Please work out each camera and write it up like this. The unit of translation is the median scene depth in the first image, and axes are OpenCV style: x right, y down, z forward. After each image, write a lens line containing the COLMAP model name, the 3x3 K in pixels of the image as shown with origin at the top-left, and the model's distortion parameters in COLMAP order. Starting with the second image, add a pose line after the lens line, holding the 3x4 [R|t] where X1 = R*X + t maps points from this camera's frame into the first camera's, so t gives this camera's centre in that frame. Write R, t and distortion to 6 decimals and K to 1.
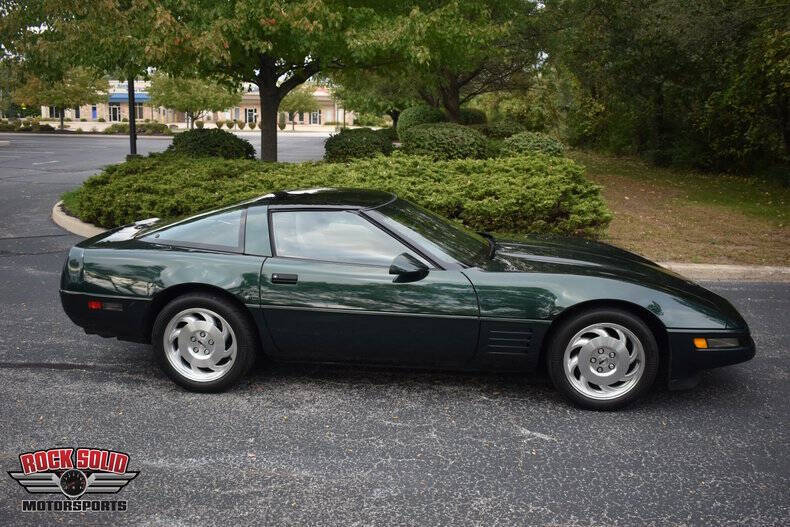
lens RADIAL K [[750.1, 0, 395.0], [0, 750.1, 263.5], [0, 0, 1]] dist [-0.082370, 0.012693]
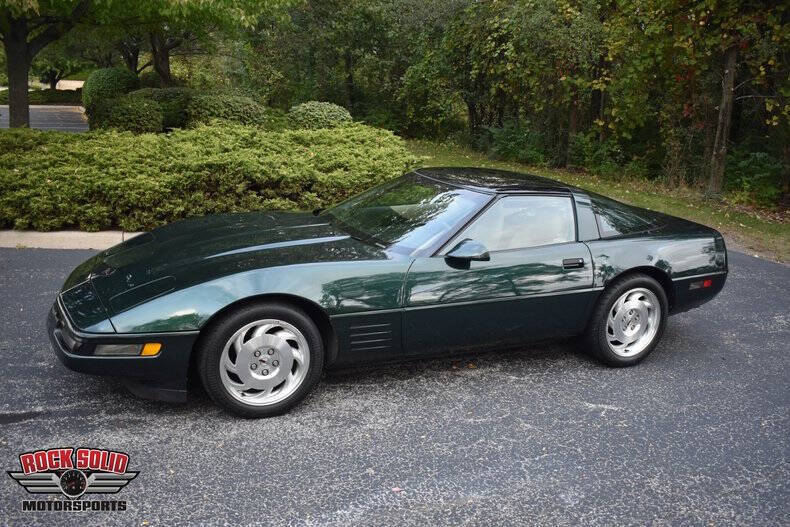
lens RADIAL K [[705.0, 0, 395.0], [0, 705.0, 263.5], [0, 0, 1]] dist [-0.086805, 0.007793]
pose [[0.881958, -0.075772, 0.465197, -0.255039], [0.047291, 0.996239, 0.072611, -0.028540], [-0.468949, -0.042040, 0.882224, 0.137581]]
